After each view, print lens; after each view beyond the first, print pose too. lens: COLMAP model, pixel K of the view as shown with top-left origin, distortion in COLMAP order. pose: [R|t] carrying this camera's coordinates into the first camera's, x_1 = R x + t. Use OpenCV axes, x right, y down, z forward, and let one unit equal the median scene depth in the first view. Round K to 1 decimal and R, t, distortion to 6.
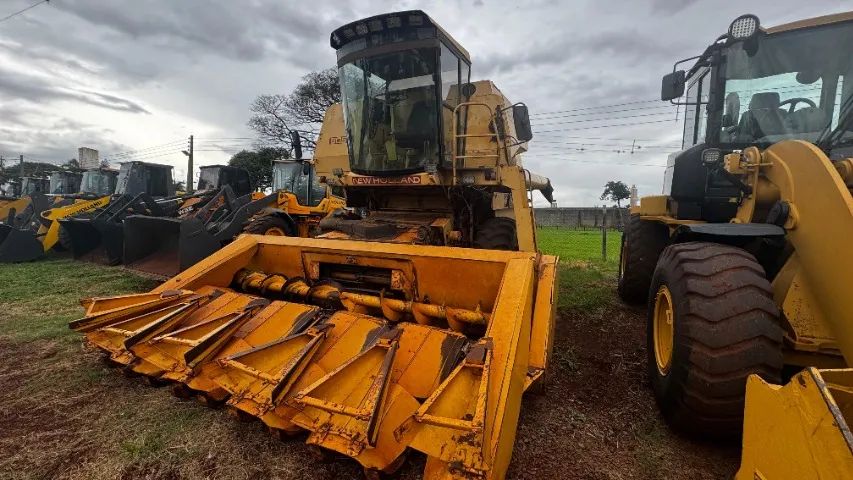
lens RADIAL K [[332.5, 0, 432.4], [0, 332.5, 241.3], [0, 0, 1]] dist [0.003245, -0.000029]
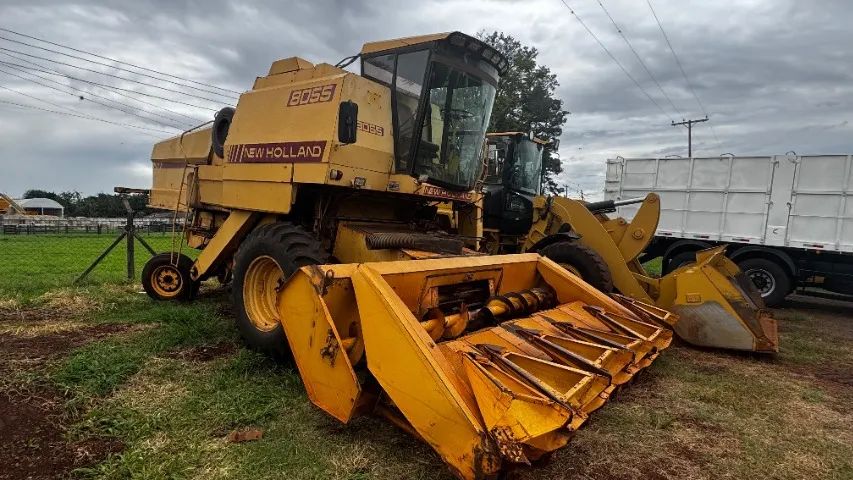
lens RADIAL K [[458.2, 0, 428.1], [0, 458.2, 239.3], [0, 0, 1]] dist [-0.005430, -0.000206]
pose [[0.225324, -0.038330, 0.973530, -1.452257], [0.052626, 0.998246, 0.027123, -0.088214], [-0.972861, 0.045122, 0.226946, 0.754941]]
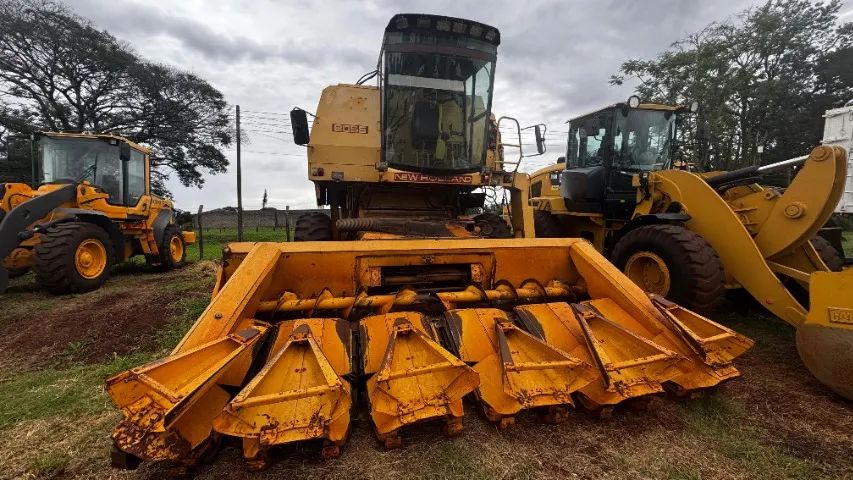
lens RADIAL K [[332.5, 0, 430.0], [0, 332.5, 241.2], [0, 0, 1]] dist [0.003245, -0.000029]
pose [[0.788735, -0.063430, 0.611452, -0.767986], [0.067004, 0.997607, 0.017058, -0.011775], [-0.611071, 0.027516, 0.791097, 0.219344]]
